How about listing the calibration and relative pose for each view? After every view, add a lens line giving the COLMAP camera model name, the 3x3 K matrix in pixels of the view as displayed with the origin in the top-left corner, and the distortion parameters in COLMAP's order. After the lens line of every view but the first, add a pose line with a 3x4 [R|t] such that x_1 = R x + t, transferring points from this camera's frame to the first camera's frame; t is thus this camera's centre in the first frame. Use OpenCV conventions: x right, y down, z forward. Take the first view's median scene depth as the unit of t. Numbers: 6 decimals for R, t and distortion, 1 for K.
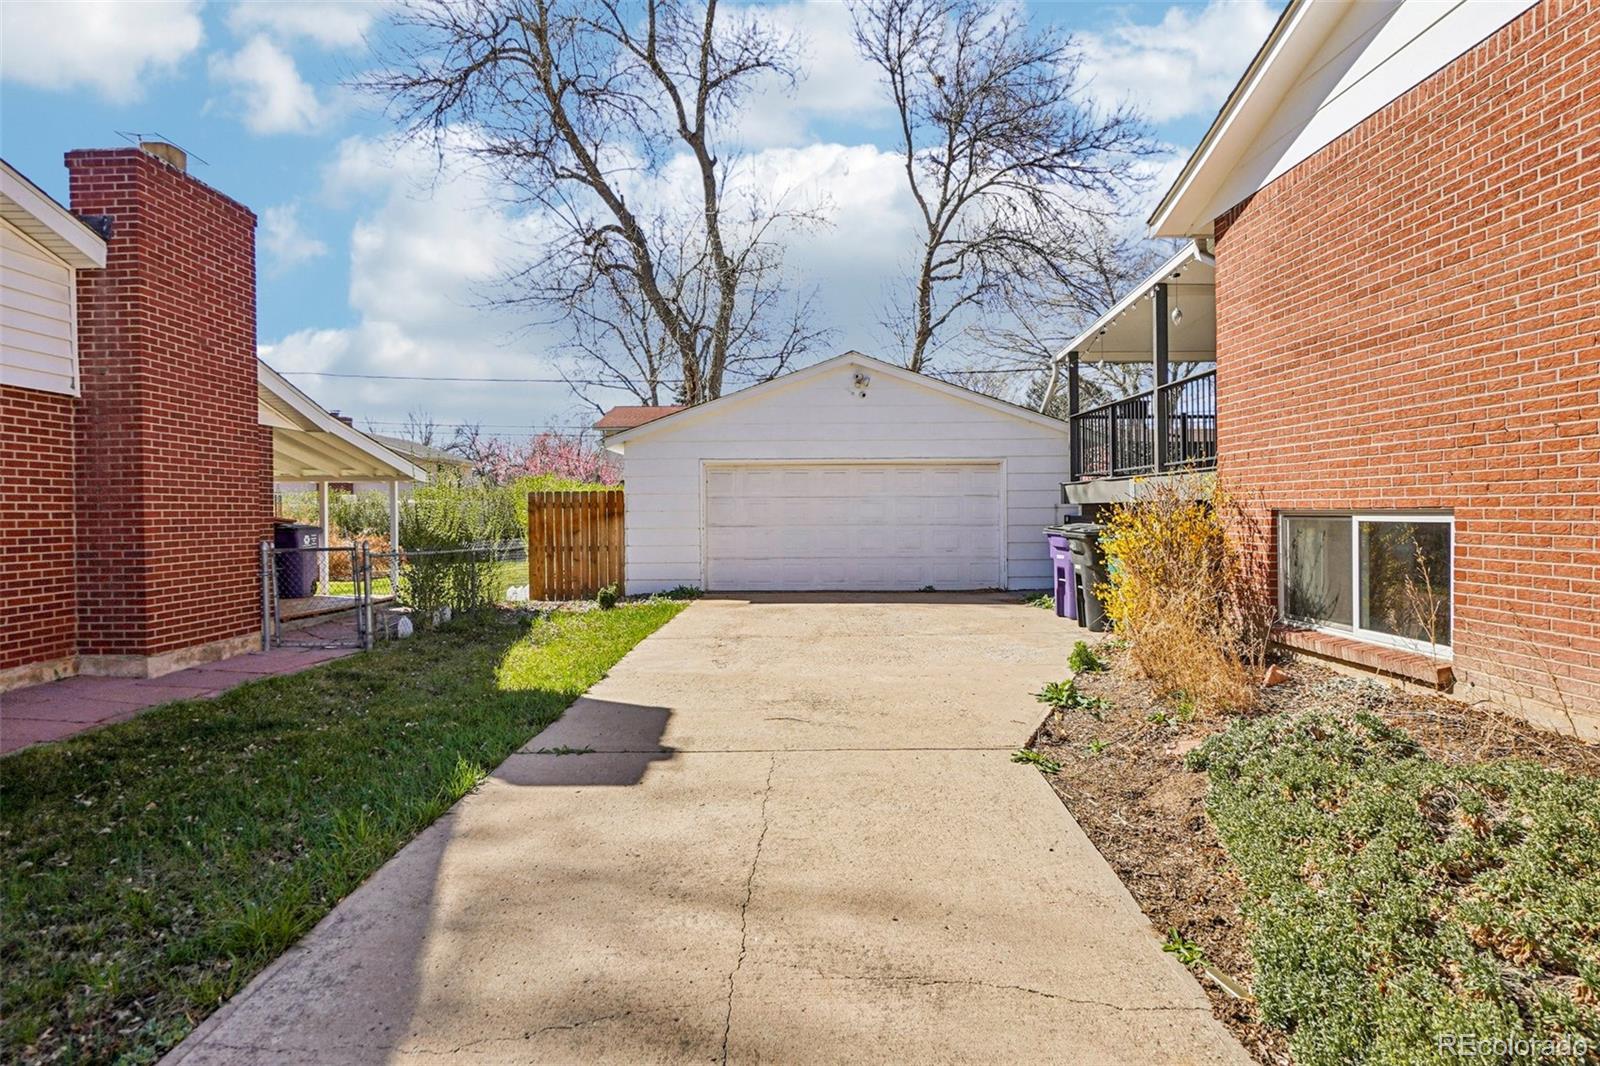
lens RADIAL K [[873.1, 0, 798.2], [0, 873.1, 522.9], [0, 0, 1]] dist [-0.045373, 0.024259]
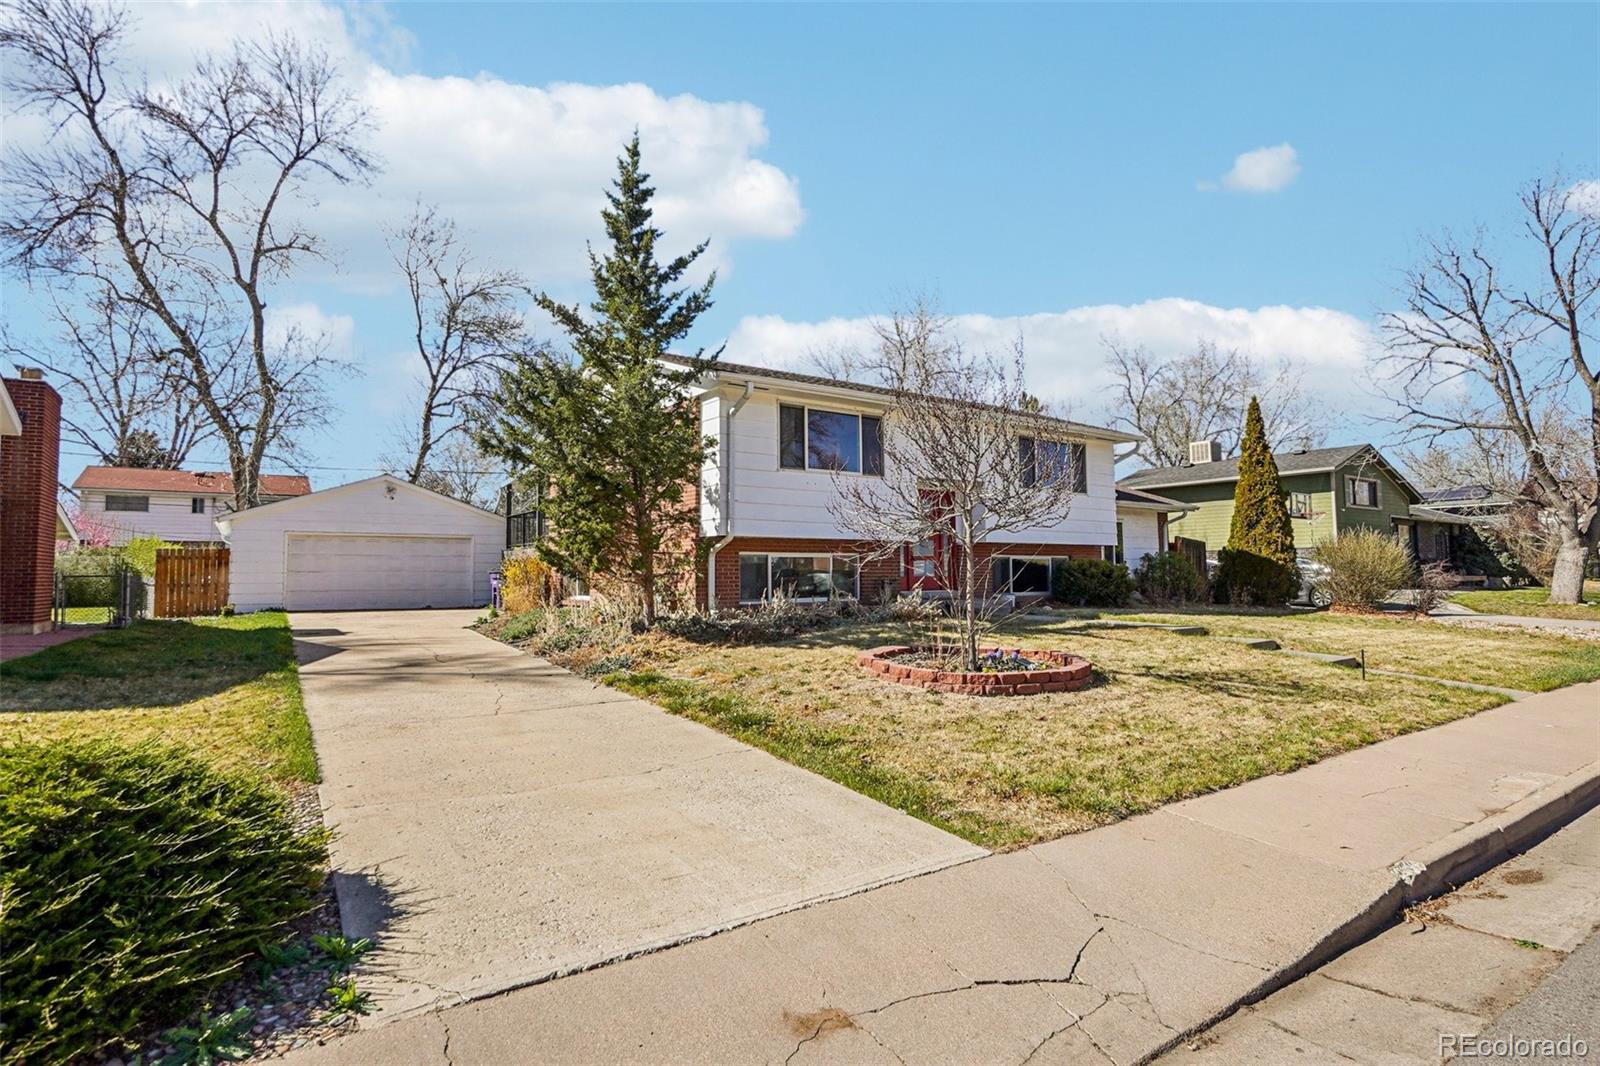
lens RADIAL K [[873.1, 0, 798.2], [0, 873.1, 522.9], [0, 0, 1]] dist [-0.045373, 0.024259]
pose [[0.843654, 0.035699, 0.535699, -0.166098], [0.006960, 0.996976, -0.077399, 0.044610], [-0.536842, 0.069027, 0.840854, -0.901920]]
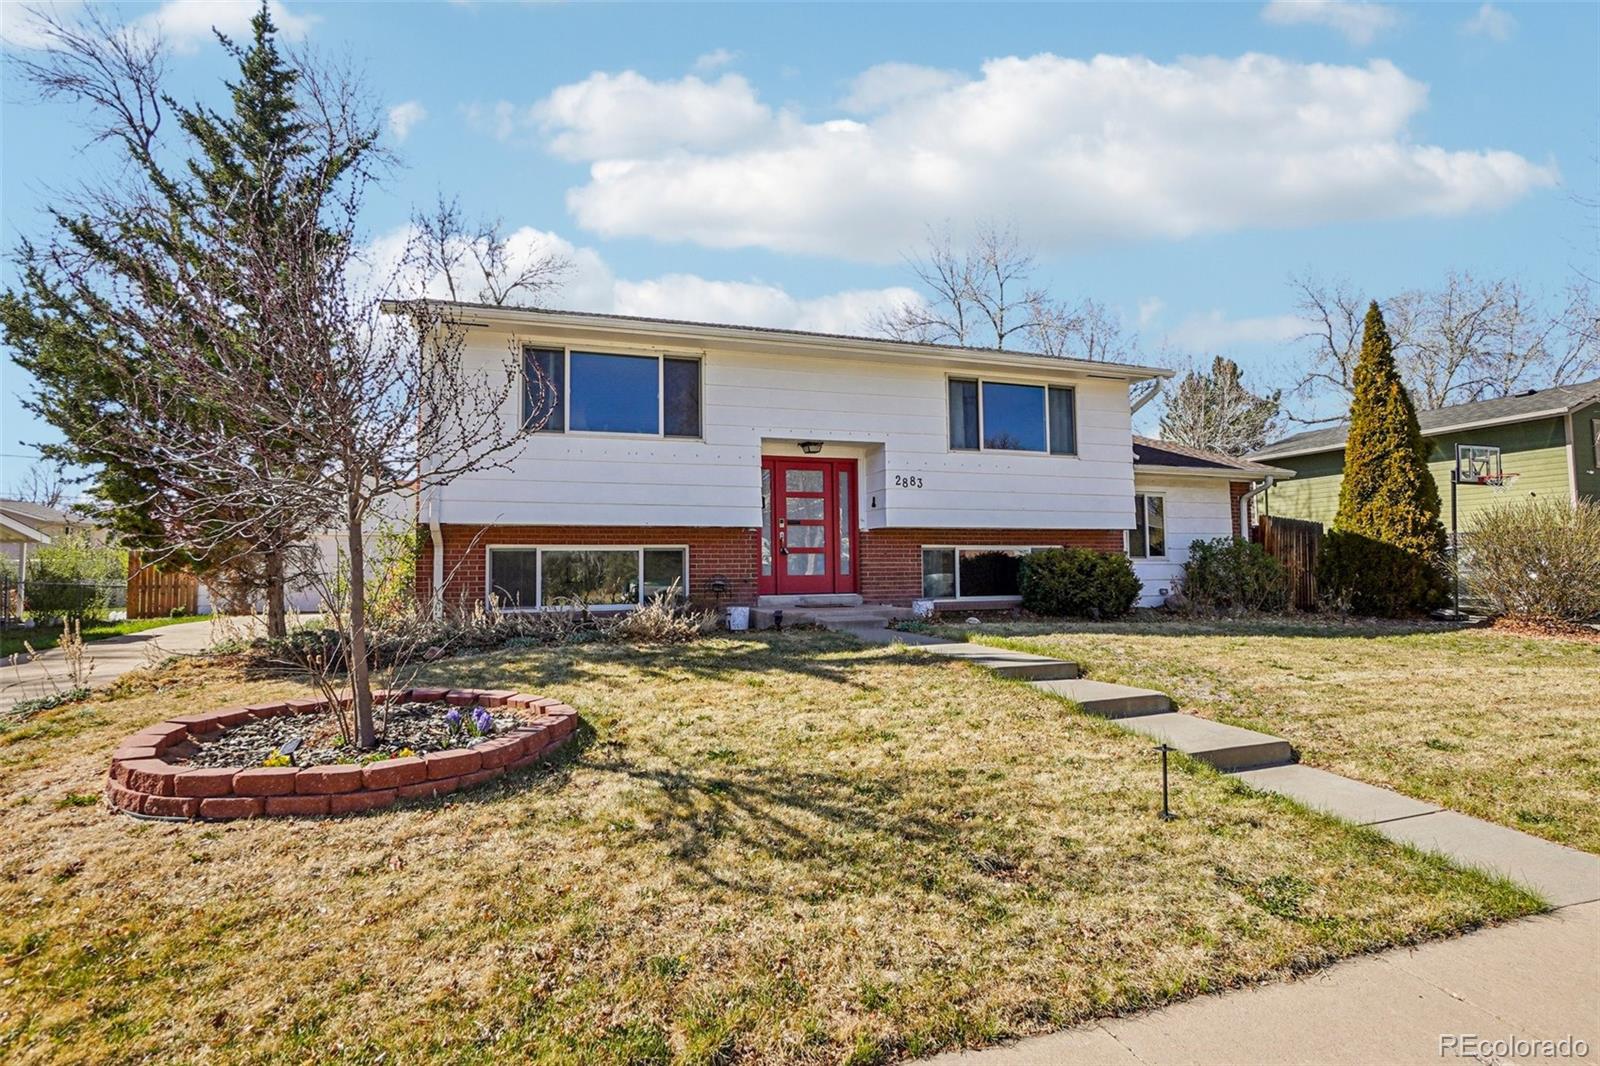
lens RADIAL K [[873.1, 0, 798.2], [0, 873.1, 522.9], [0, 0, 1]] dist [-0.045373, 0.024259]
pose [[0.958839, 0.013644, 0.283621, 0.408732], [0.007064, 0.997390, -0.071862, 0.036078], [-0.283861, 0.070908, 0.956240, -0.819095]]
